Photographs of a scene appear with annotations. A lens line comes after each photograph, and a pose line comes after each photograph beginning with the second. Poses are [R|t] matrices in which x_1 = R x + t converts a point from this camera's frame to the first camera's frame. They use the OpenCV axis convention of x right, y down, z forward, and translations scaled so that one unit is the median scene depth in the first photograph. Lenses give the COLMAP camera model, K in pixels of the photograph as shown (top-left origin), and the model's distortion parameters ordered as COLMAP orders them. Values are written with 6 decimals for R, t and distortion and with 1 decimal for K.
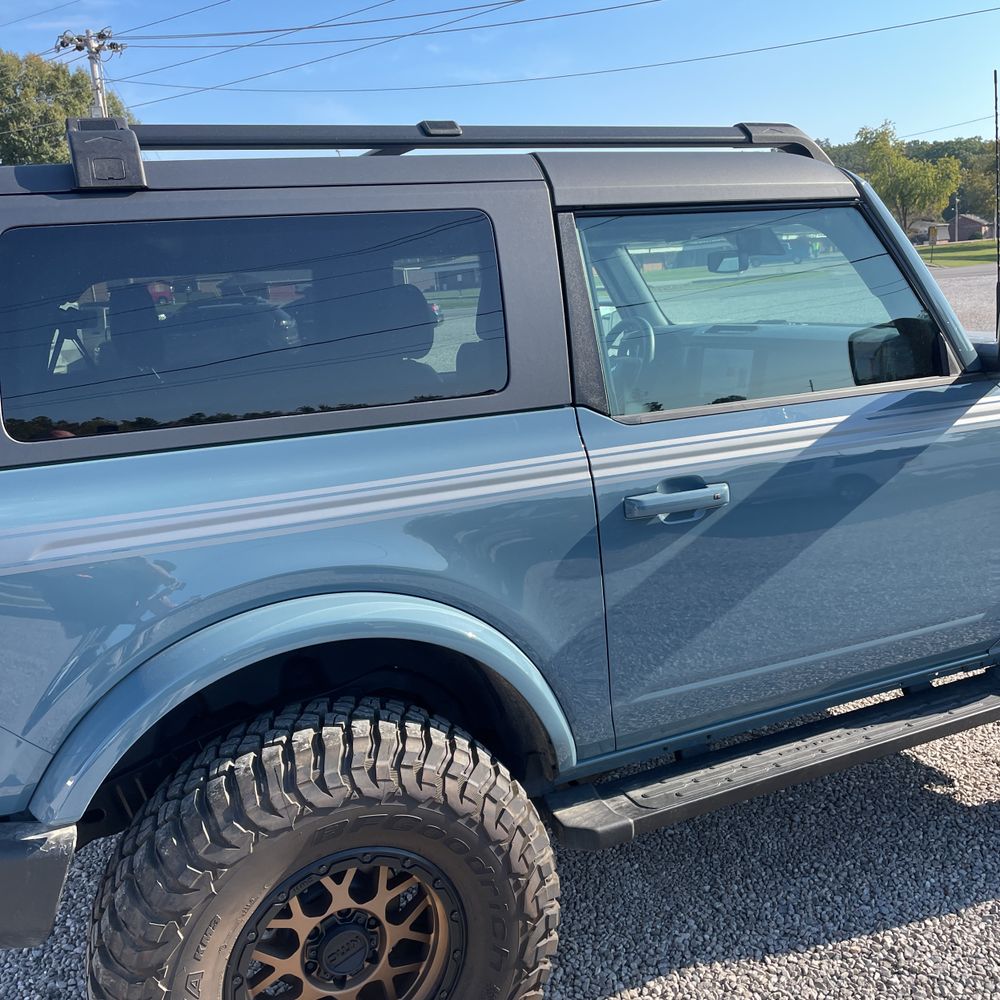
lens RADIAL K [[1009.1, 0, 502.0], [0, 1009.1, 503.4], [0, 0, 1]] dist [0.037177, 0.000000]
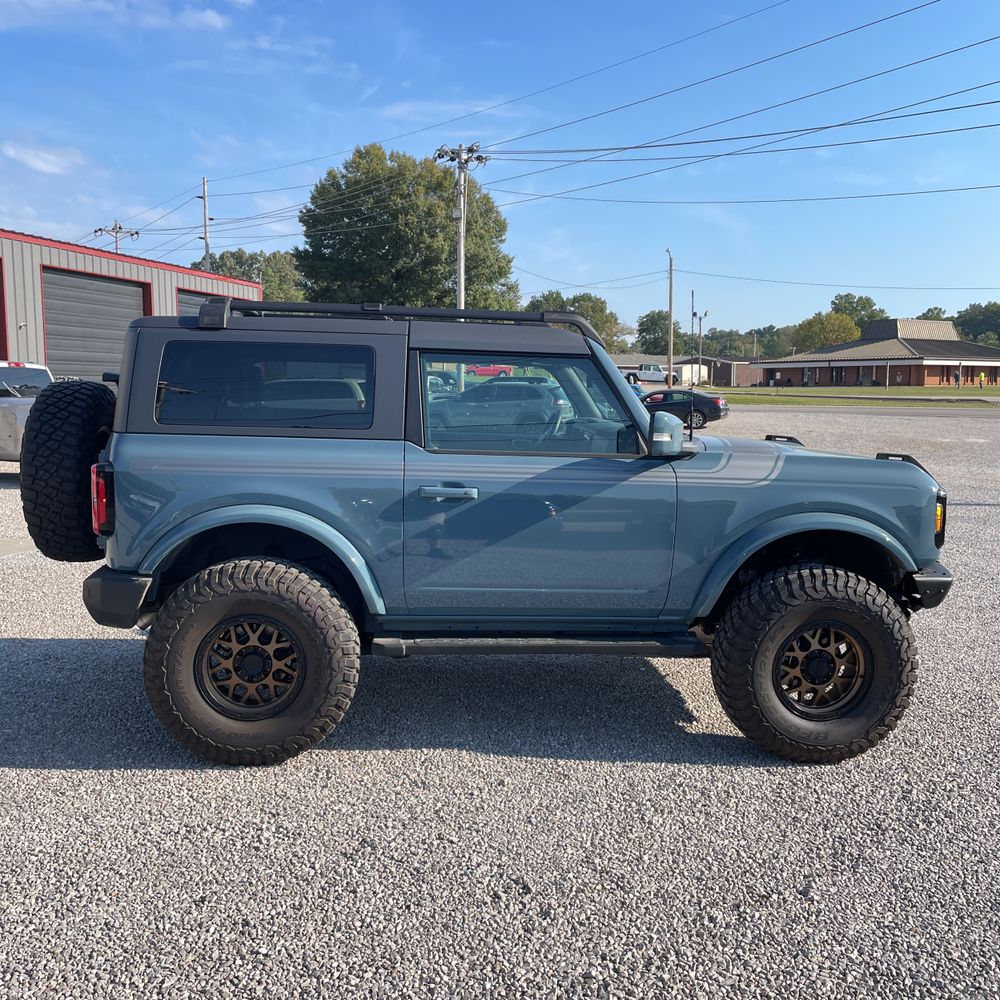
lens RADIAL K [[1009.1, 0, 501.4], [0, 1009.1, 503.7], [0, 0, 1]] dist [0.037177, 0.000000]
pose [[0.941480, 0.129947, -0.311014, 0.917624], [-0.155194, 0.986195, -0.057742, 0.120101], [0.299217, 0.102630, 0.948650, -0.900780]]
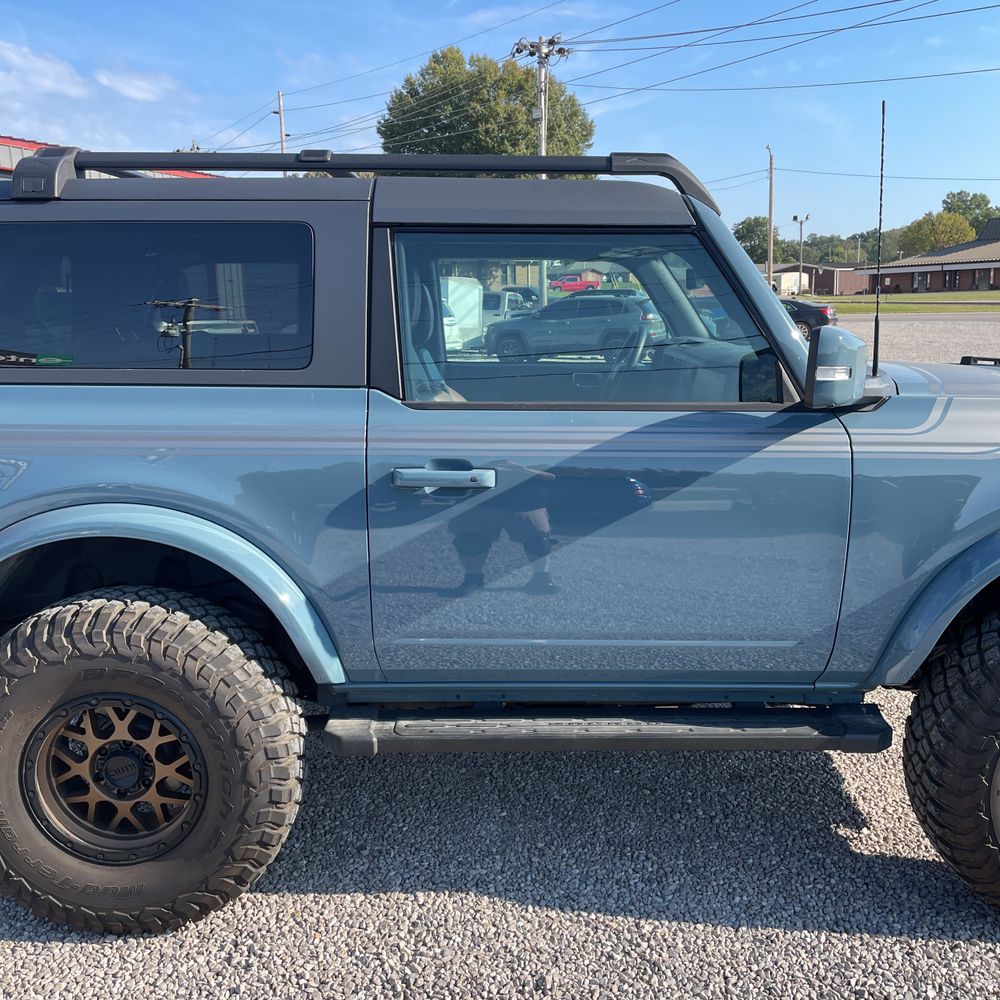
lens RADIAL K [[1009.1, 0, 504.6], [0, 1009.1, 495.6], [0, 0, 1]] dist [0.037177, 0.000000]
pose [[0.913253, 0.143282, -0.381365, 0.691515], [-0.144086, 0.989207, 0.026611, -0.024405], [0.381062, 0.030647, 0.924041, -0.050077]]
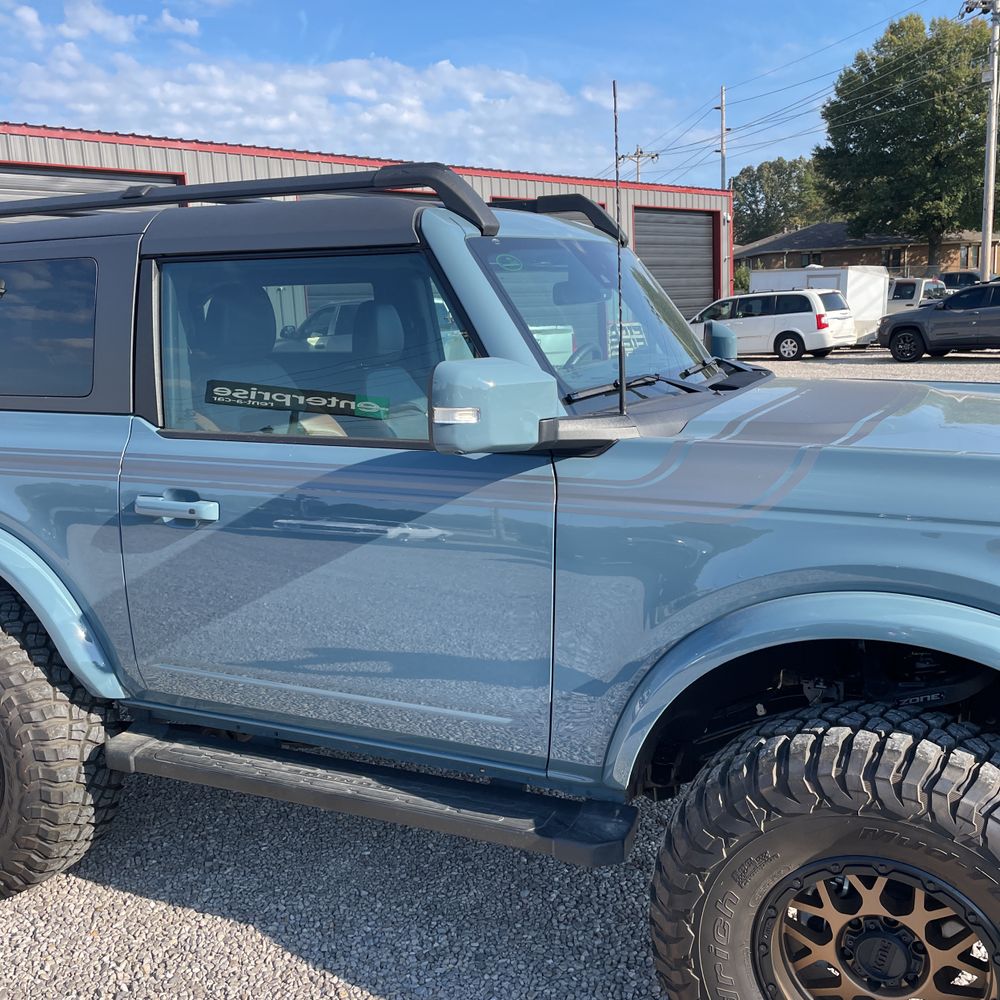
lens RADIAL K [[1009.1, 0, 513.2], [0, 1009.1, 492.0], [0, 0, 1]] dist [0.037177, 0.000000]
pose [[0.665827, 0.184970, -0.722814, 1.284789], [-0.167497, 0.981111, 0.096778, -0.201190], [0.727062, 0.056631, 0.684233, 0.484171]]
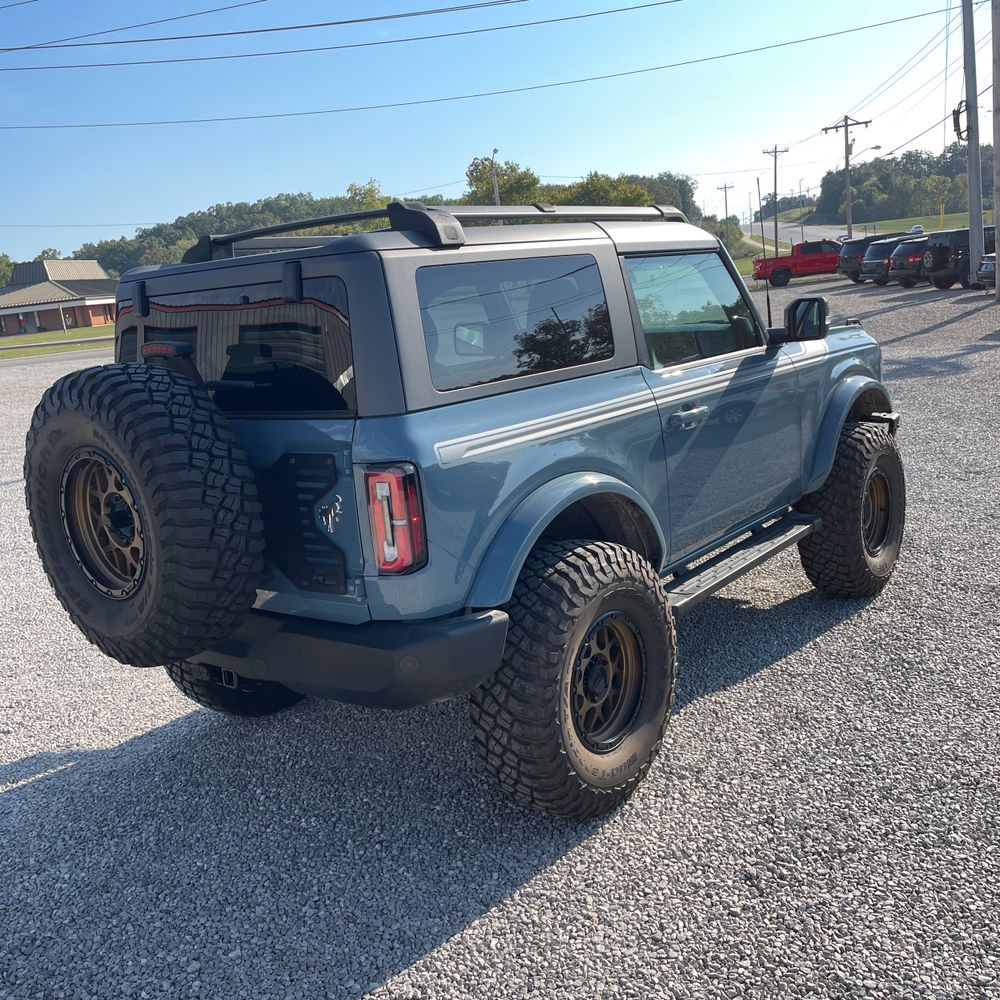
lens RADIAL K [[1009.1, 0, 497.6], [0, 1009.1, 497.2], [0, 0, 1]] dist [0.037177, 0.000000]
pose [[0.890845, -0.108009, 0.441281, -0.931948], [0.129990, 0.991318, -0.019782, 0.132261], [-0.435314, 0.074985, 0.897151, -0.442073]]
